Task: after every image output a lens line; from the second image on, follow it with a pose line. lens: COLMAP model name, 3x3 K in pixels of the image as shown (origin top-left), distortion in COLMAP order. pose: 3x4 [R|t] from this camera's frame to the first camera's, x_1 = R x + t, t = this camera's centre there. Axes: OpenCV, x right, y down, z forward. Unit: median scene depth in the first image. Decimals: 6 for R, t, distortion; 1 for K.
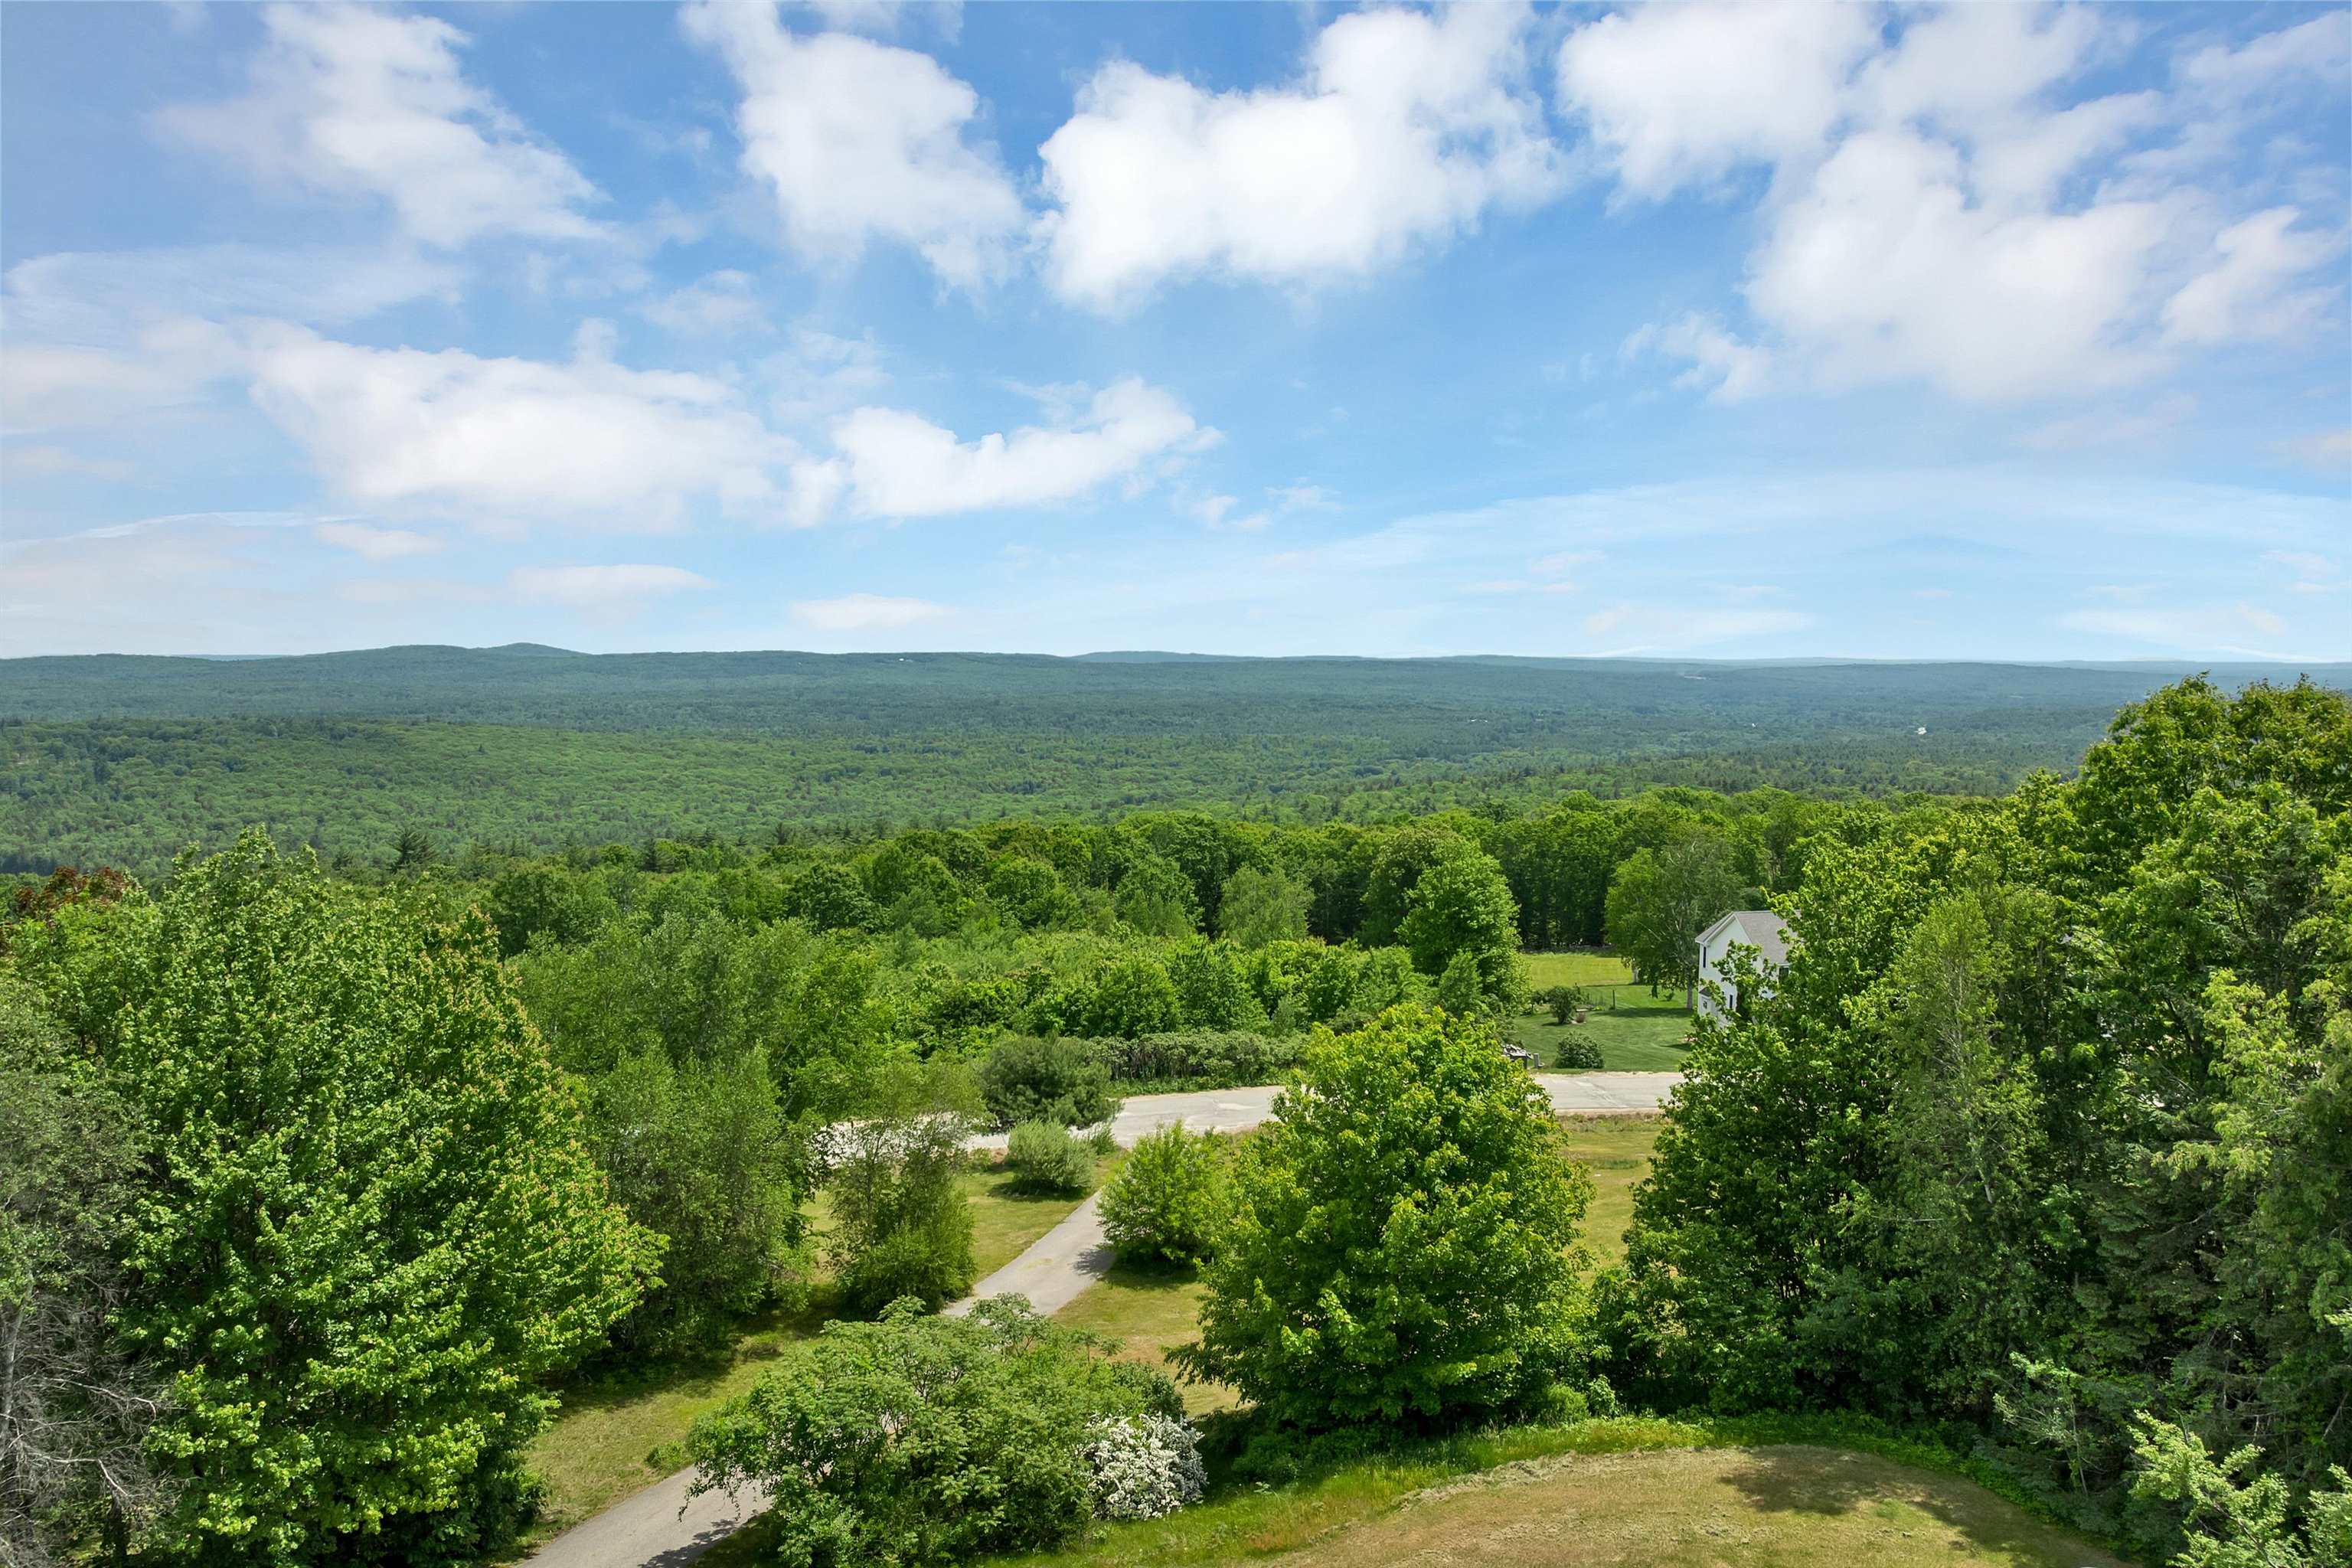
lens RADIAL K [[1698.2, 0, 1194.3], [0, 1698.2, 823.6], [0, 0, 1]] dist [-0.045589, 0.015758]
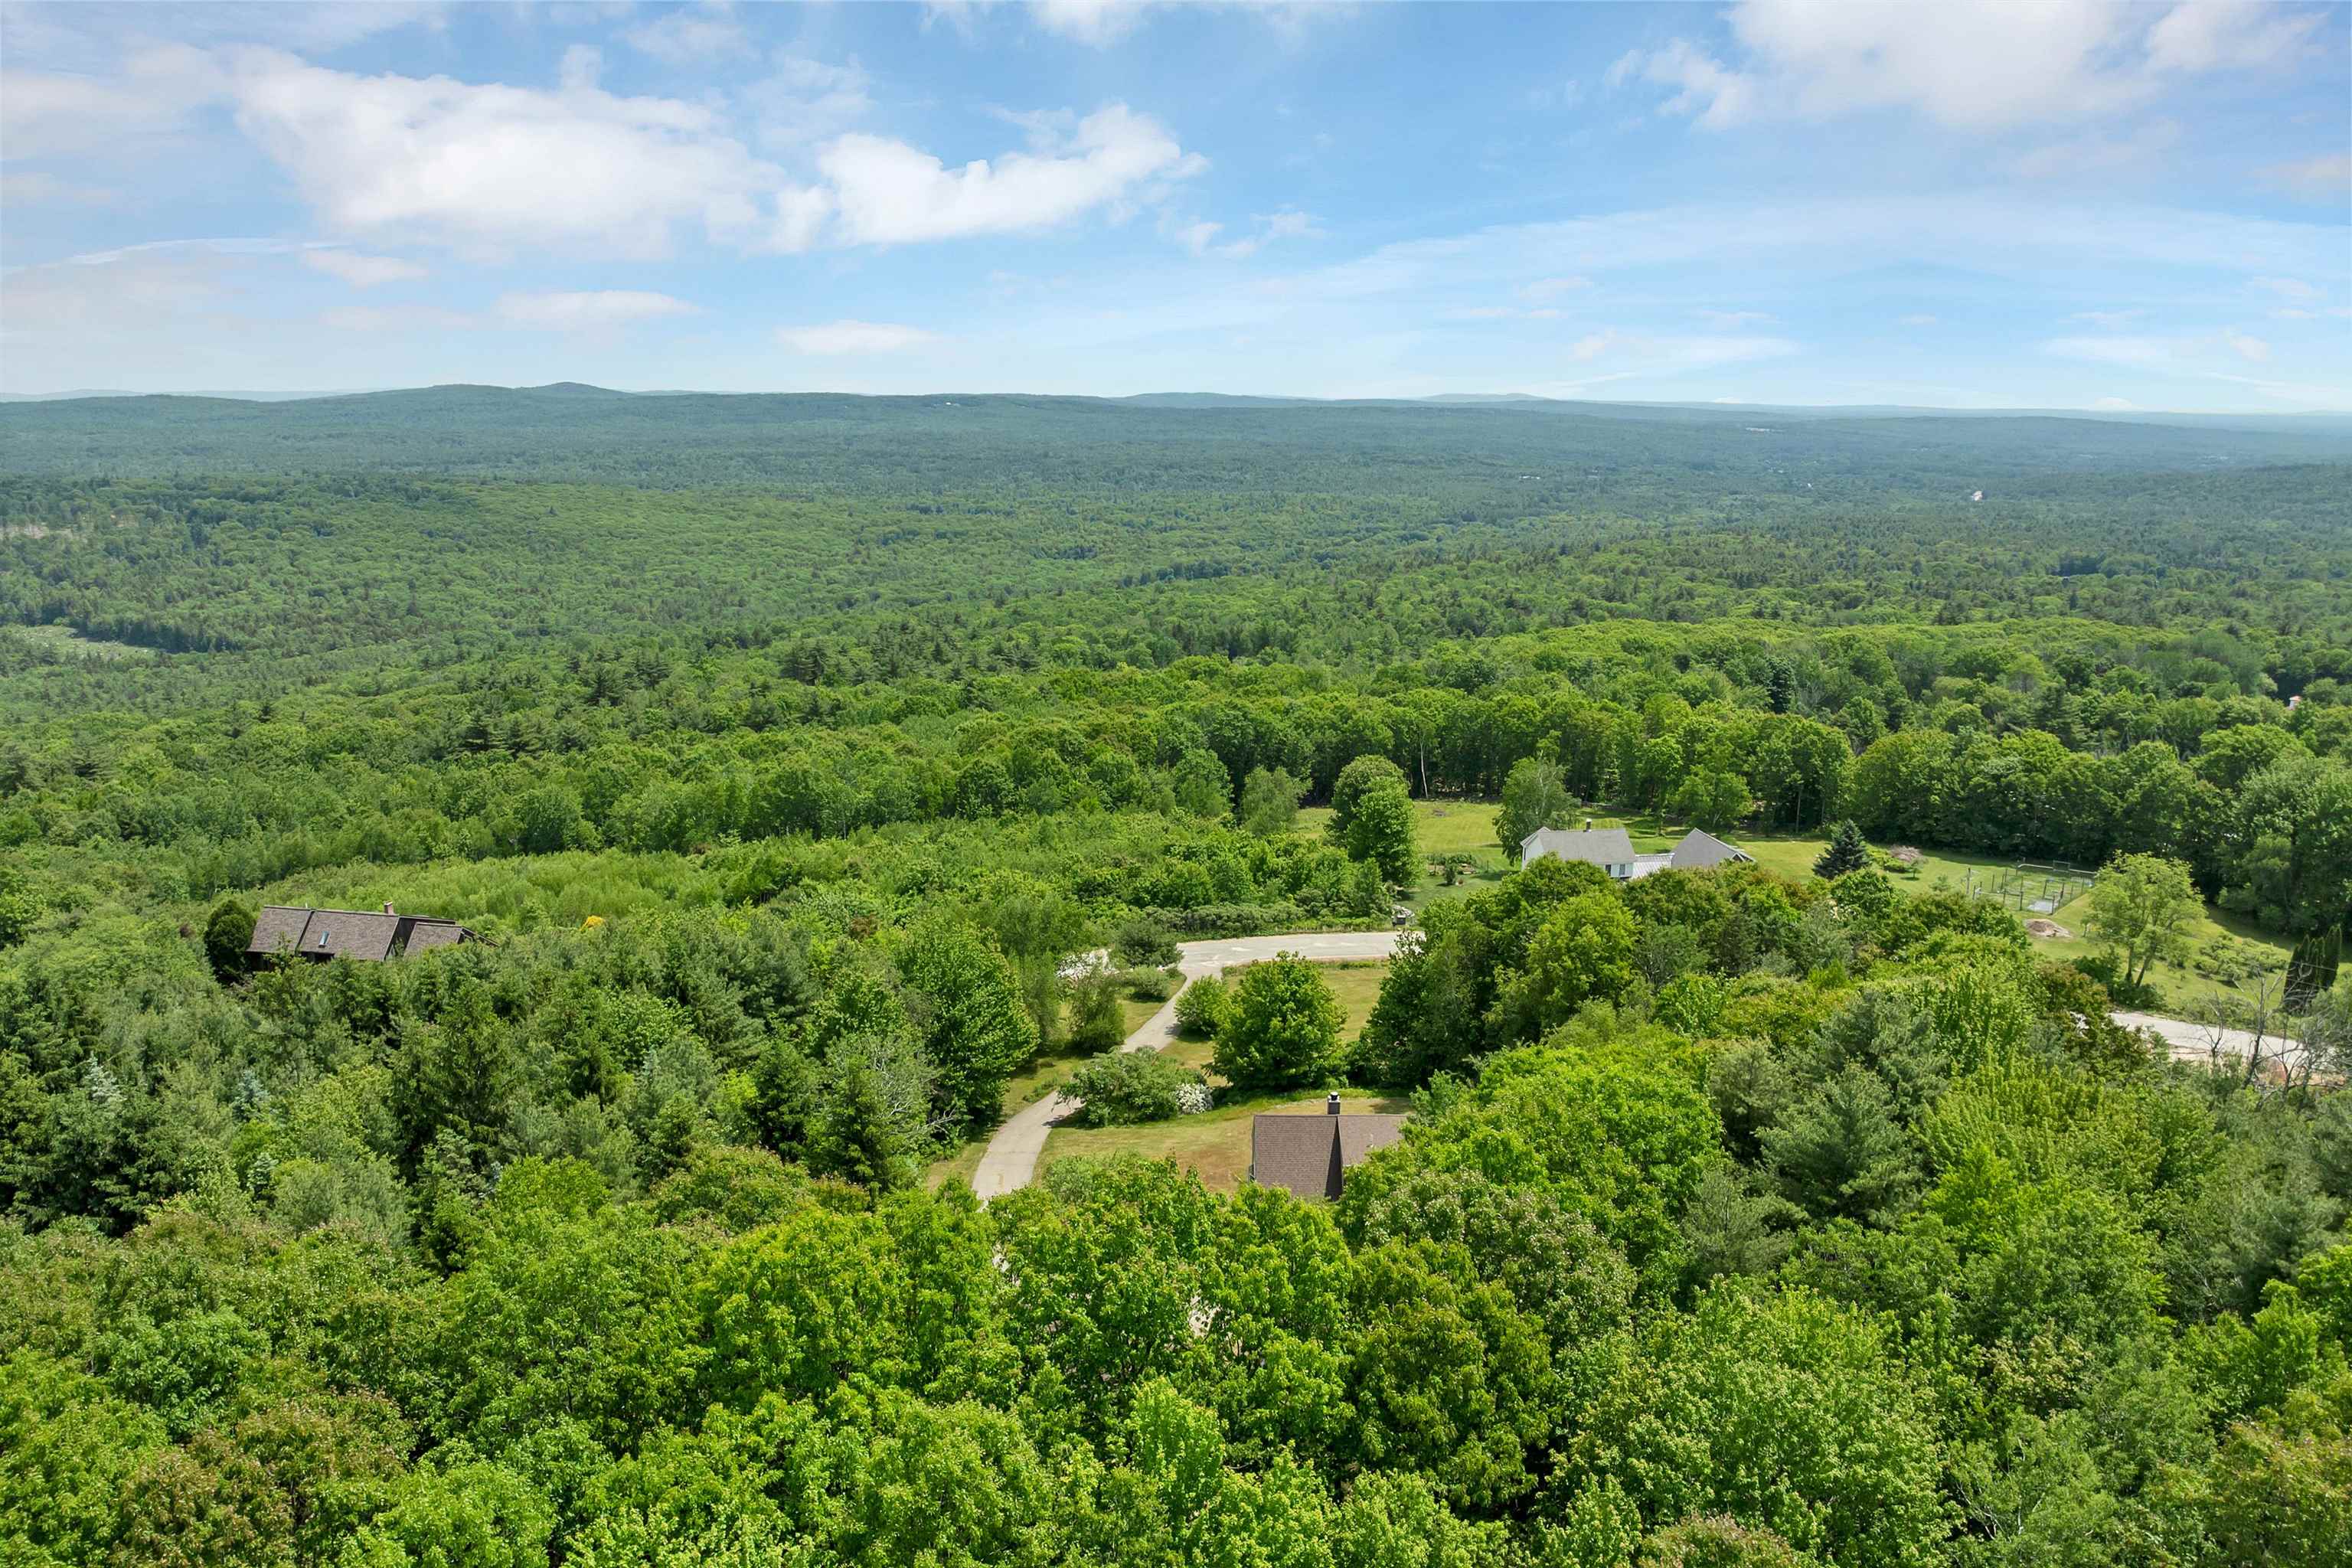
lens RADIAL K [[1698.2, 0, 1190.9], [0, 1698.2, 786.9], [0, 0, 1]] dist [-0.045589, 0.015758]
pose [[0.999488, 0.013775, -0.028866, 0.010595], [-0.010054, 0.992067, 0.125305, -0.130711], [0.030364, -0.124950, 0.991698, -0.453985]]
